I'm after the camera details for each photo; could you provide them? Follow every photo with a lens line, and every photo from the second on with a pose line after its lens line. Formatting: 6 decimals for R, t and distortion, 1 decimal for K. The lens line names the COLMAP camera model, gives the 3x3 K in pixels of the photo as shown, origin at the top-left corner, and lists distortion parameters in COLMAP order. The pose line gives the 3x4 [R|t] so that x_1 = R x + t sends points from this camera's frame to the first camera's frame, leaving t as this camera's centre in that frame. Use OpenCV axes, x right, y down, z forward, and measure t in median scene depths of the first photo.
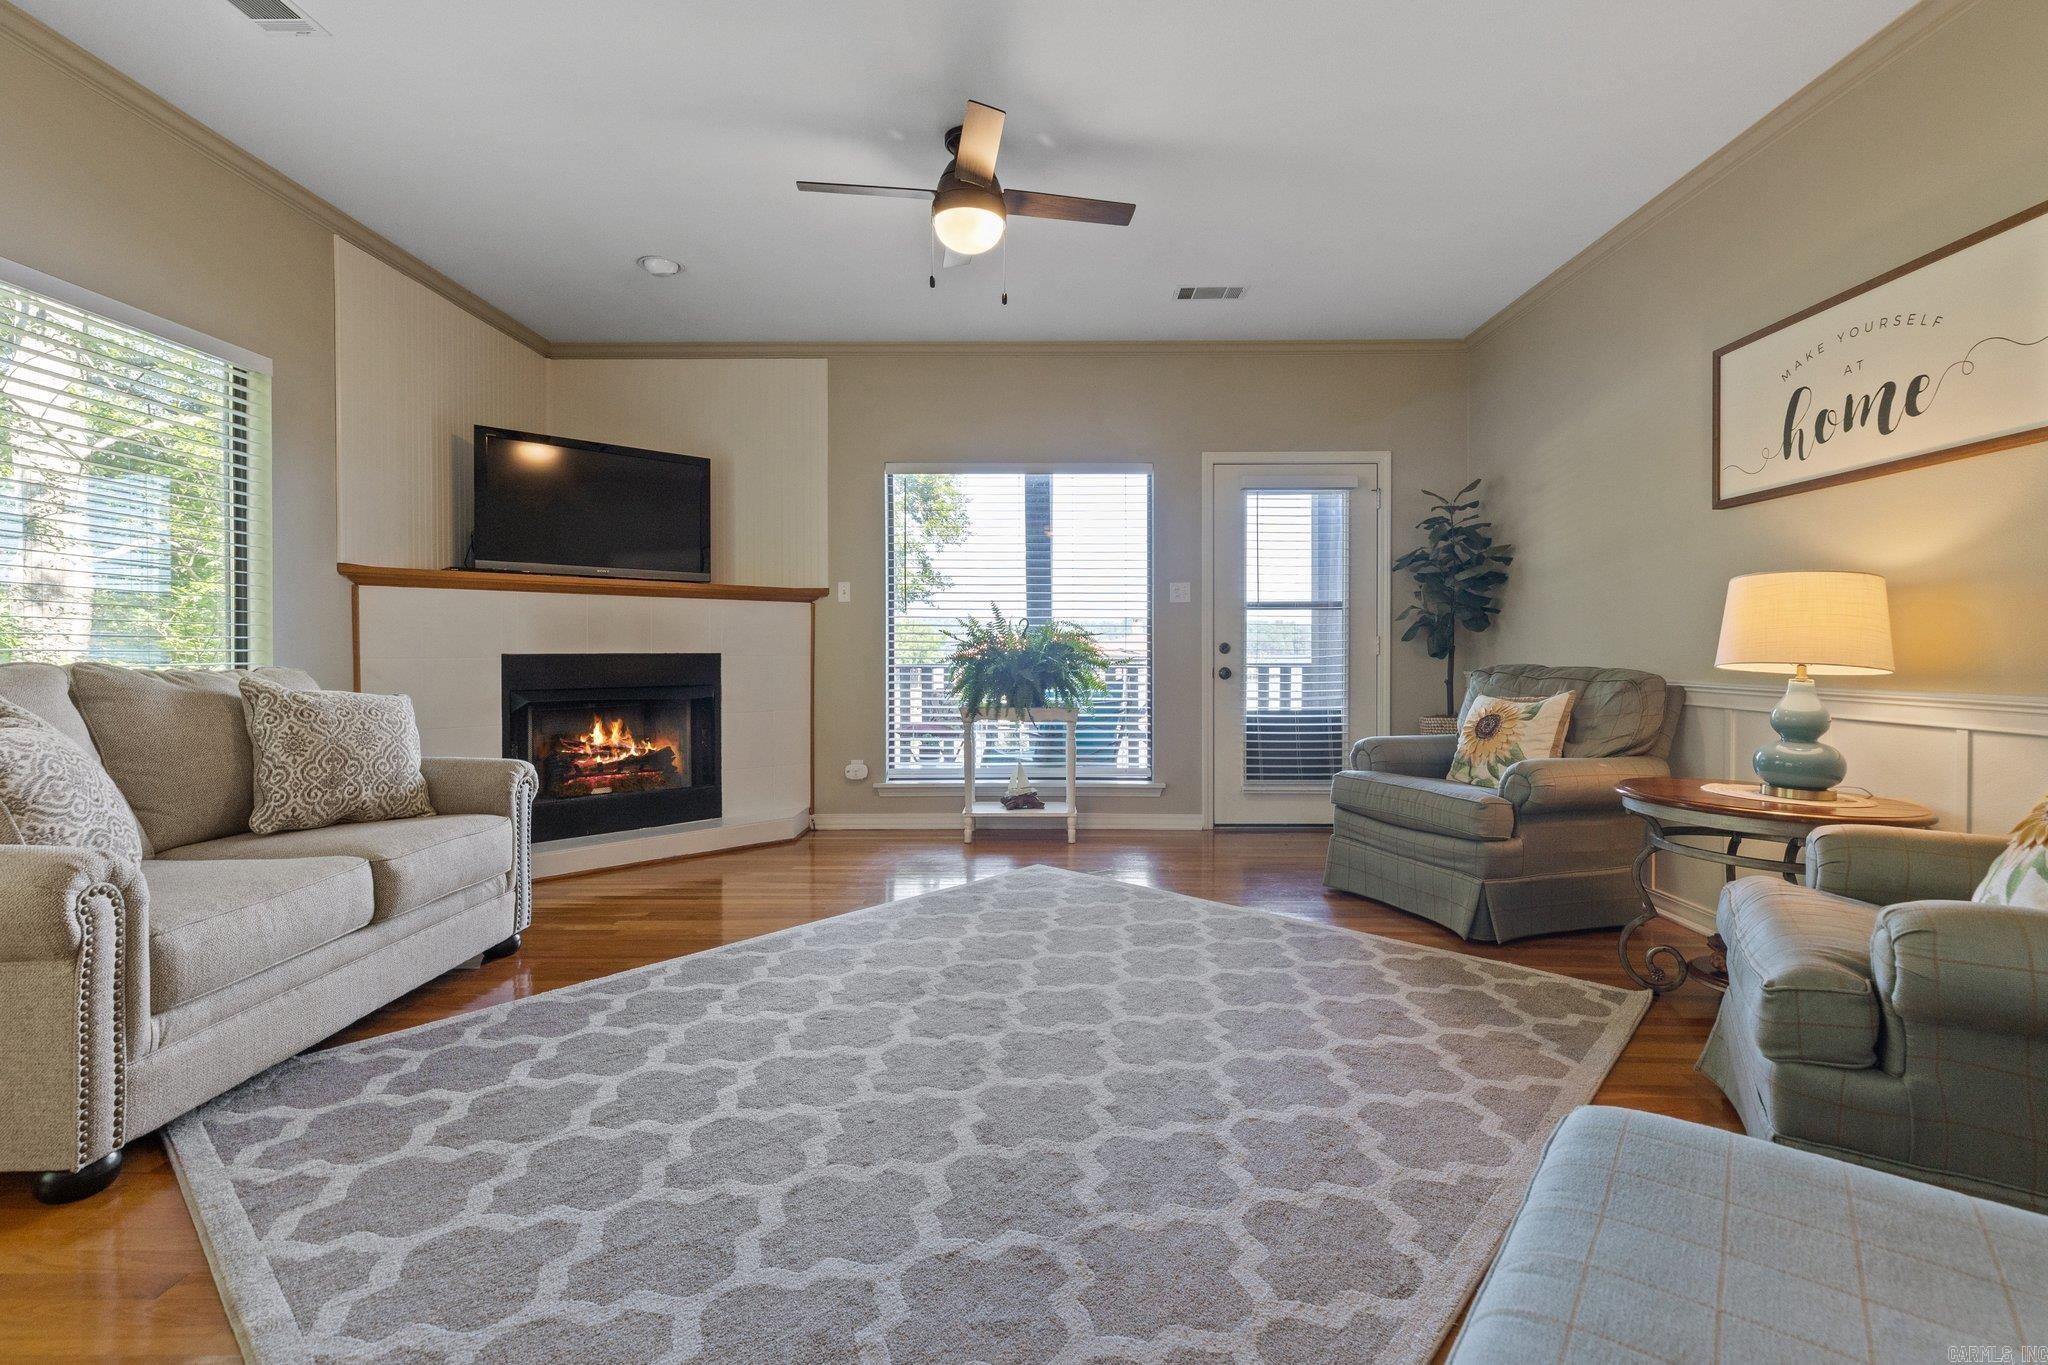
lens RADIAL K [[934.4, 0, 1031.0], [0, 934.4, 659.6], [0, 0, 1]] dist [0.004481, -0.000243]
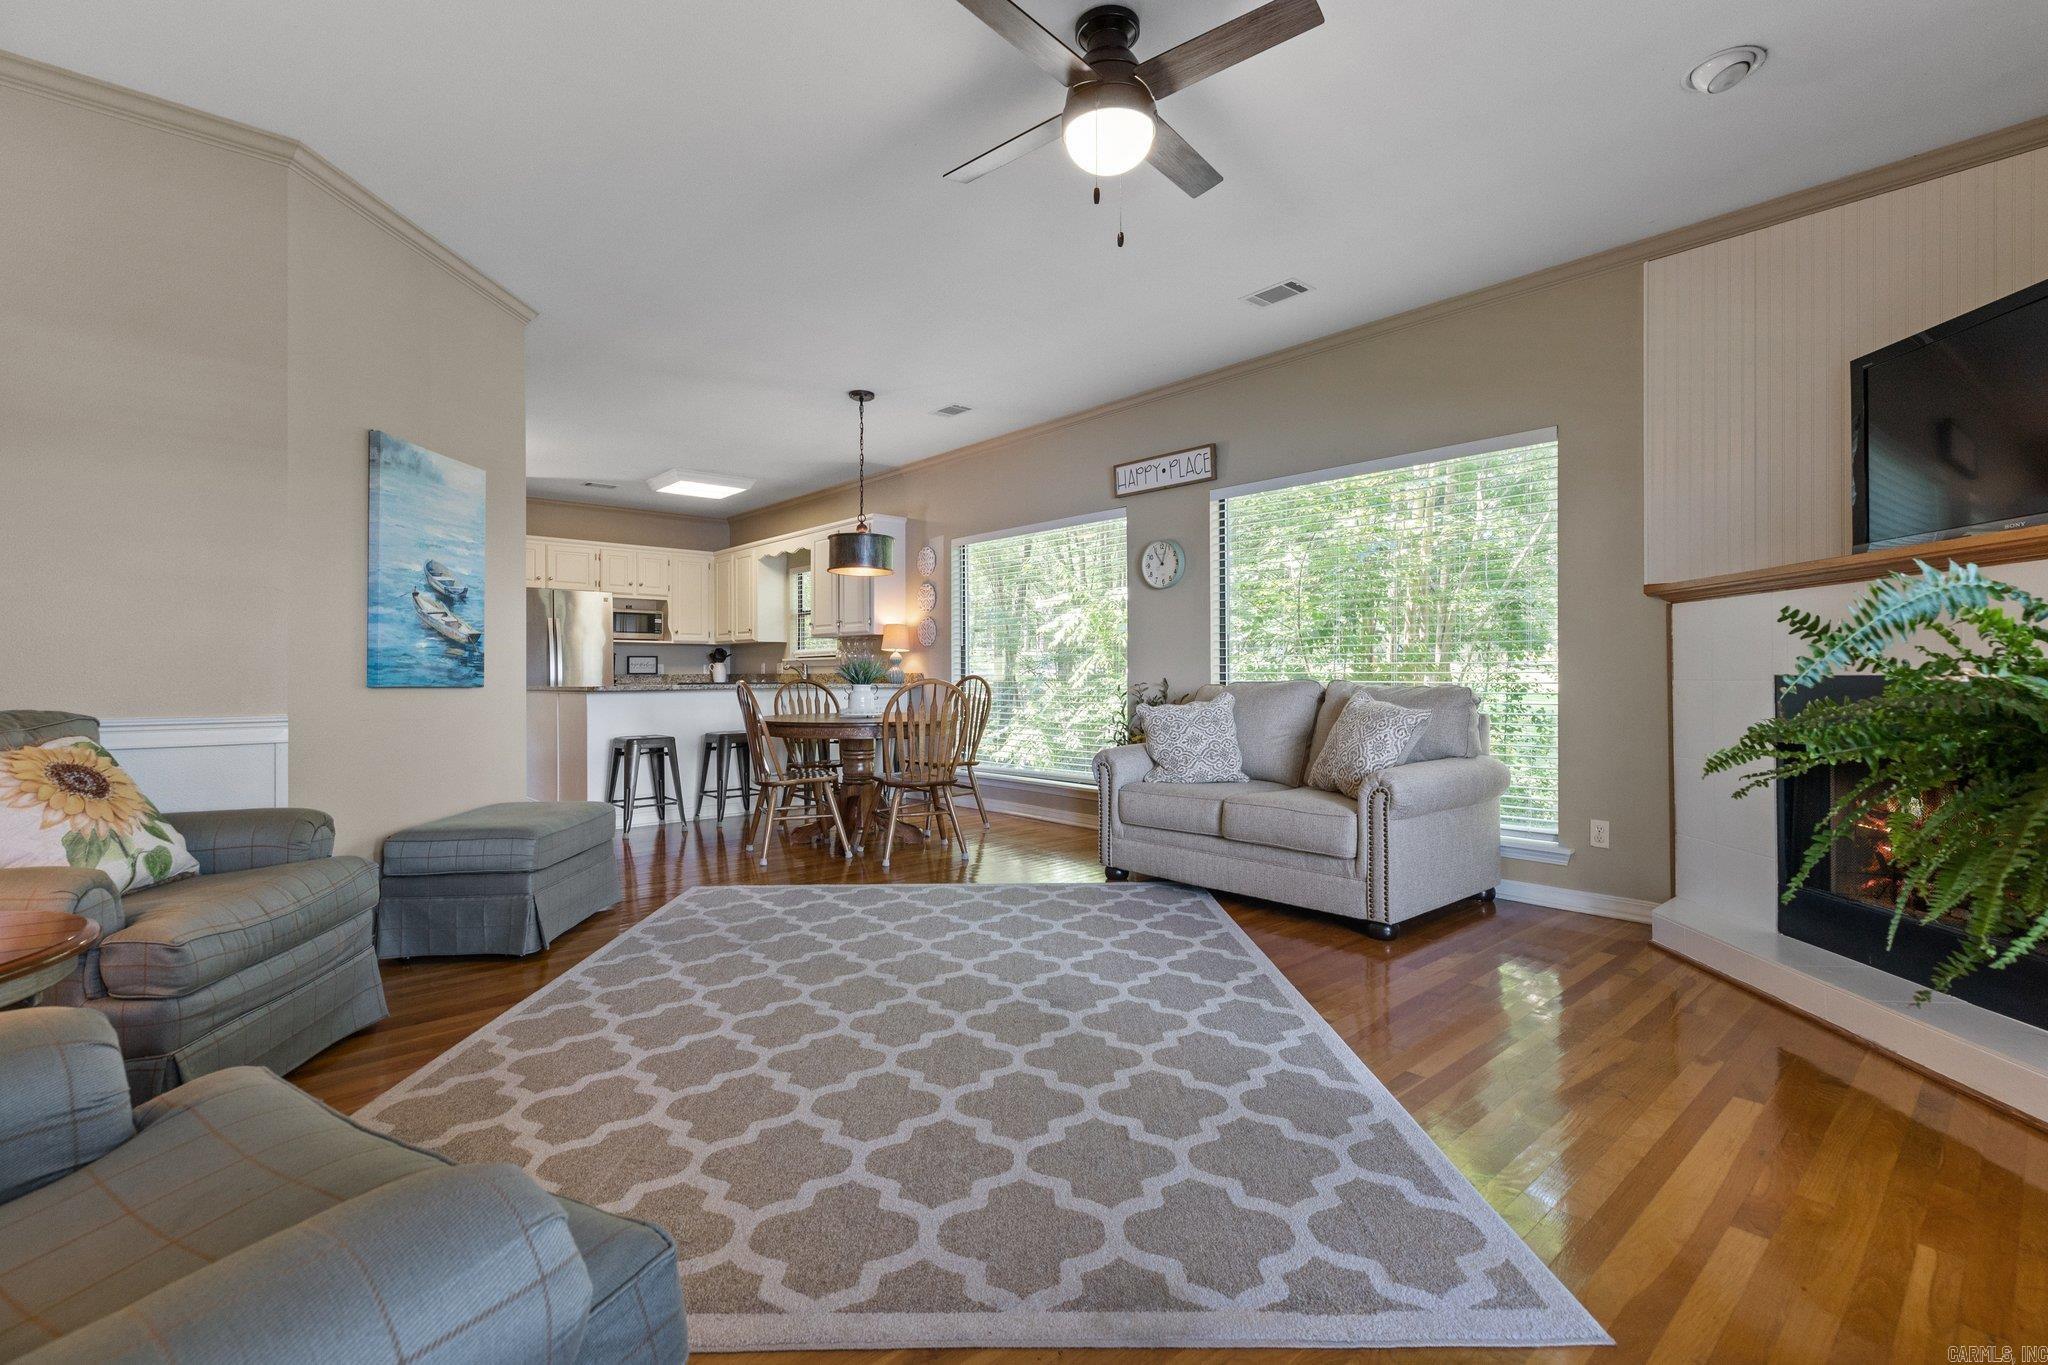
lens RADIAL K [[920.7, 0, 1024.2], [0, 920.7, 674.3], [0, 0, 1]] dist [0.004046, -0.000073]
pose [[-0.738968, 0.003820, -0.673730, 0.453162], [-0.001326, 0.999974, 0.007123, -0.013641], [0.673739, 0.006157, -0.738944, 1.348335]]
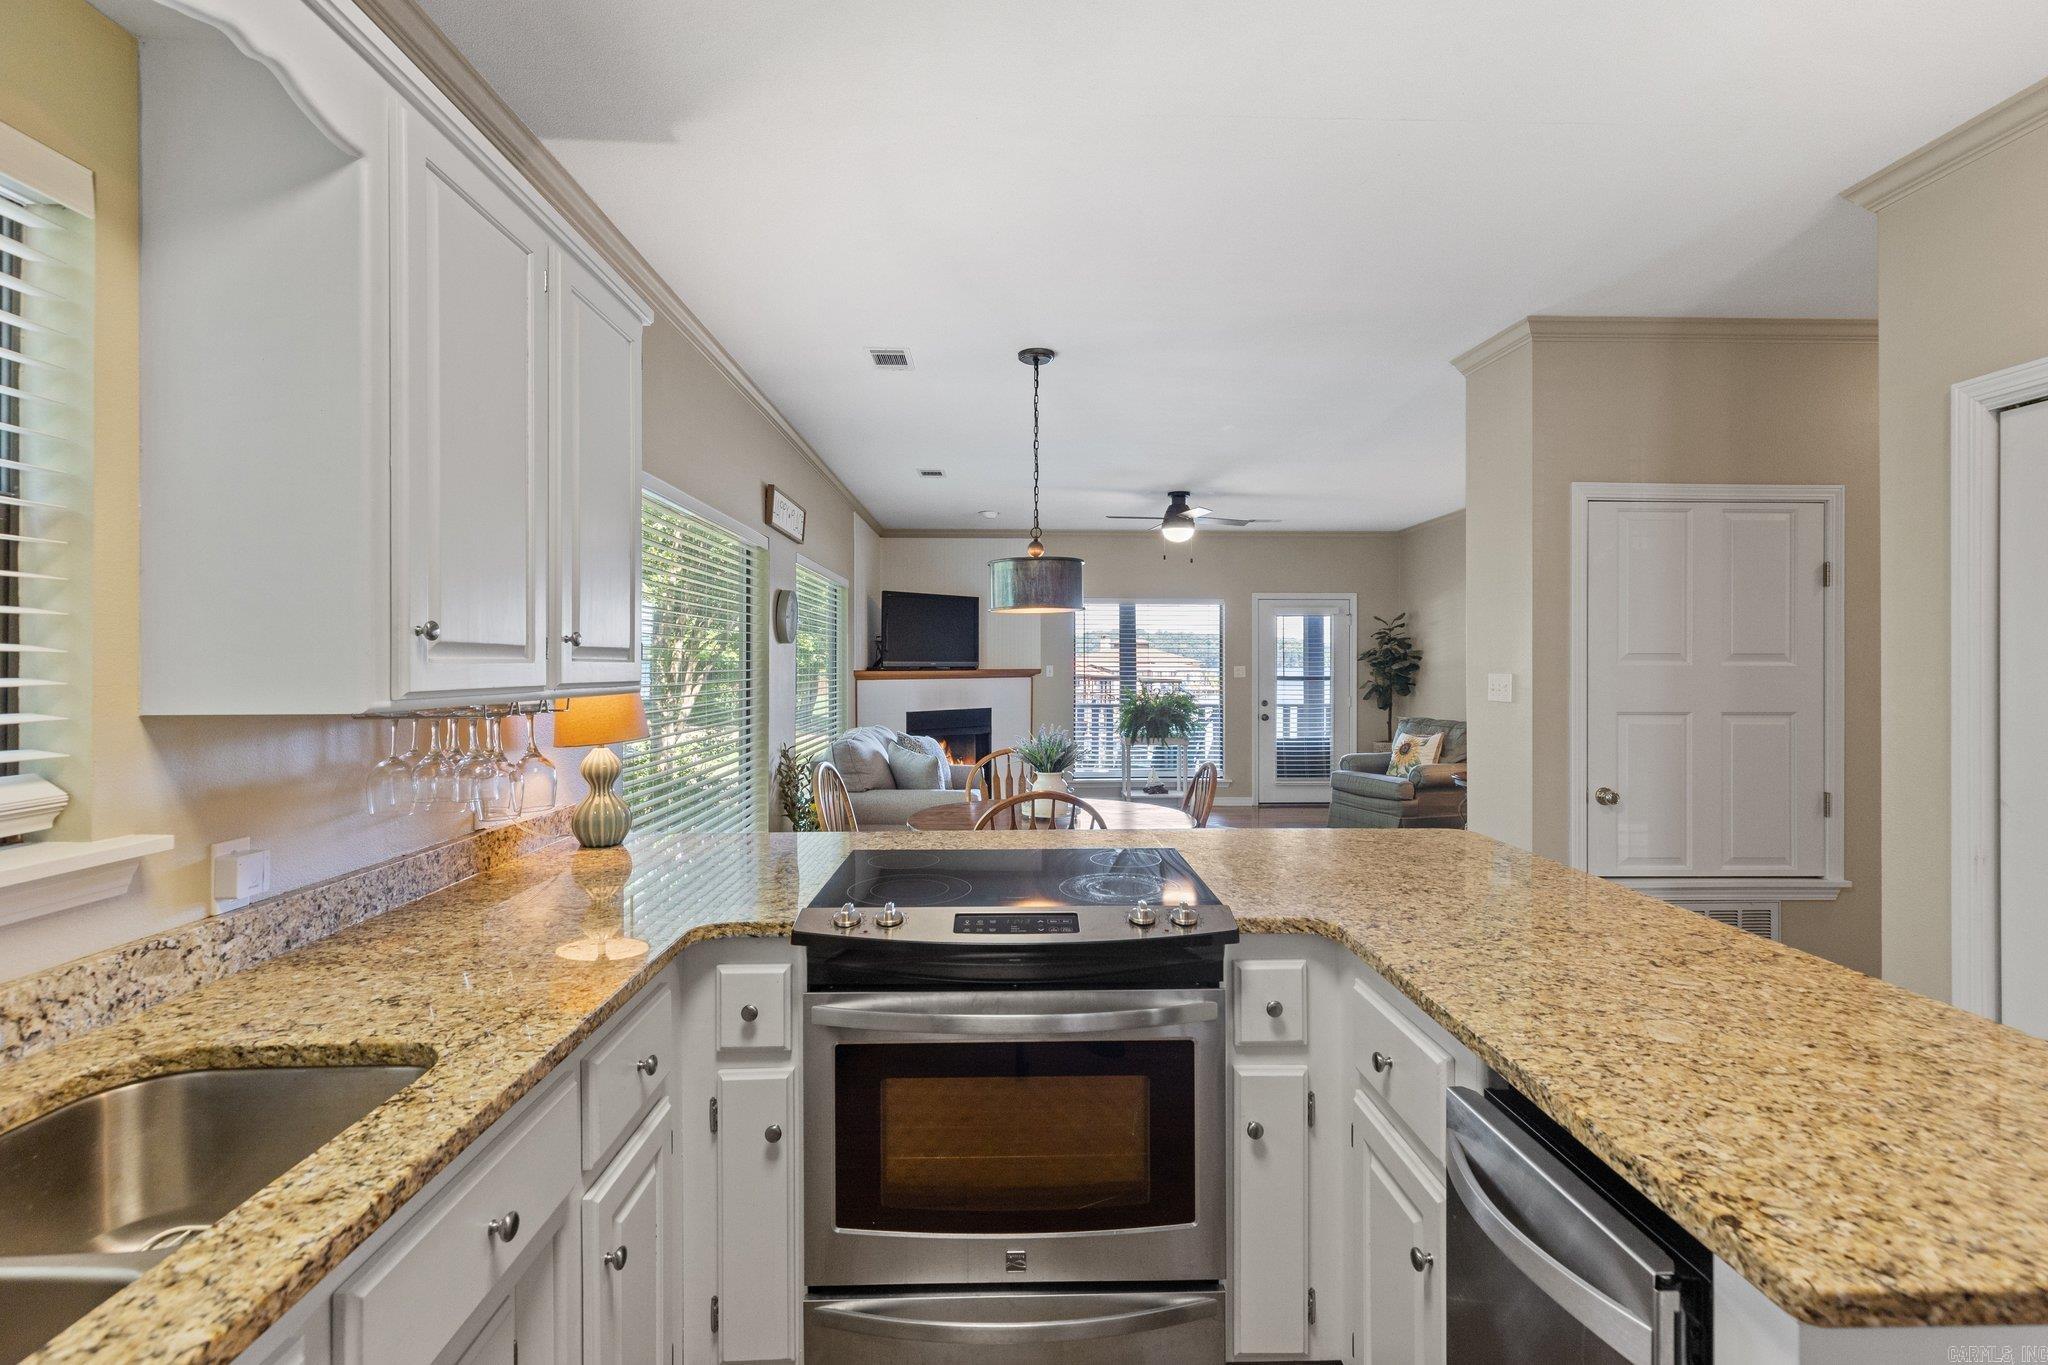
lens RADIAL K [[934.4, 0, 1031.0], [0, 934.4, 659.6], [0, 0, 1]] dist [0.004481, -0.000243]
pose [[0.999095, 0.001073, 0.042513, -0.459782], [-0.000496, 0.999908, -0.013586, -0.104246], [-0.042523, 0.013553, 0.999004, -1.111707]]
